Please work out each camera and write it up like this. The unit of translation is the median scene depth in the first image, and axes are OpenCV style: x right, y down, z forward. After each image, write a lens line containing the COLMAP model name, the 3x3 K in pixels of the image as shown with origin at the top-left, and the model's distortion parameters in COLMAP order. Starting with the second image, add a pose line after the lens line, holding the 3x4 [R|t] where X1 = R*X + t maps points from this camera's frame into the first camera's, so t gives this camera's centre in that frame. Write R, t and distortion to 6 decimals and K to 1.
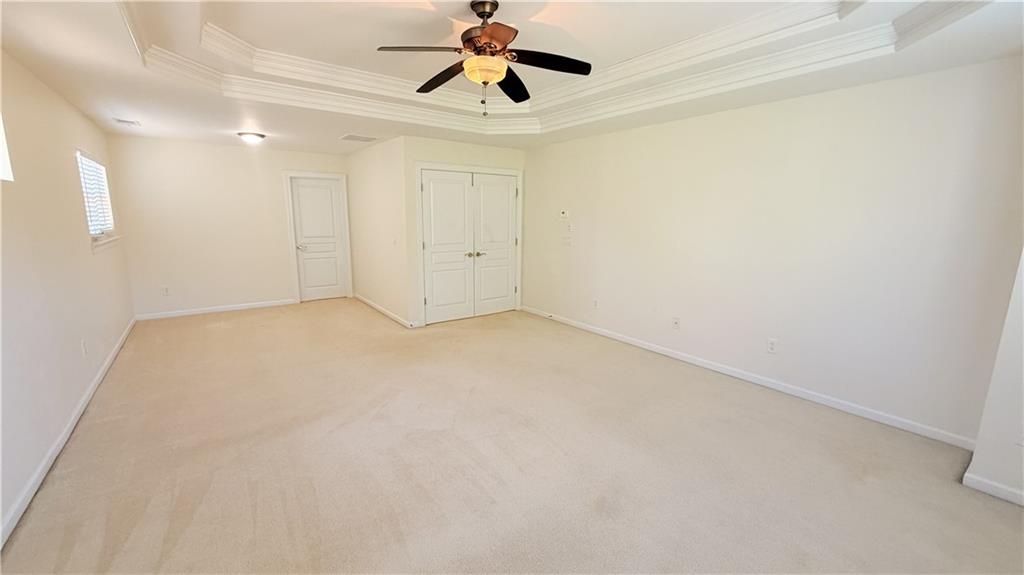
lens RADIAL K [[407.6, 0, 510.5], [0, 407.6, 286.6], [0, 0, 1]] dist [0.002390, -0.000300]
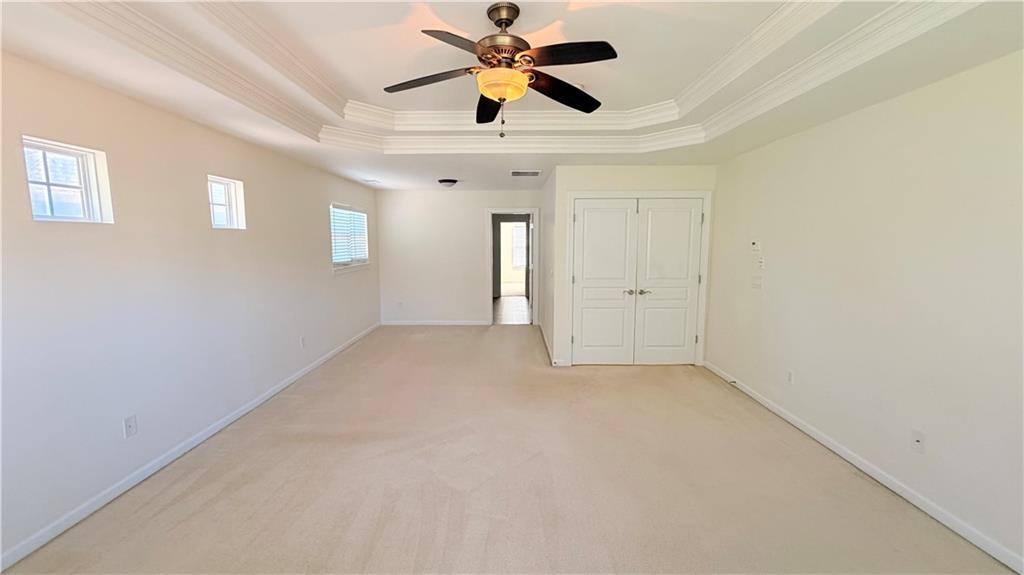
lens RADIAL K [[407.6, 0, 510.5], [0, 407.6, 288.7], [0, 0, 1]] dist [0.002390, -0.000300]
pose [[0.798939, 0.060509, -0.598360, 0.226769], [-0.096320, 0.994957, -0.027992, -0.039124], [0.593648, 0.079998, 0.800738, 0.166994]]
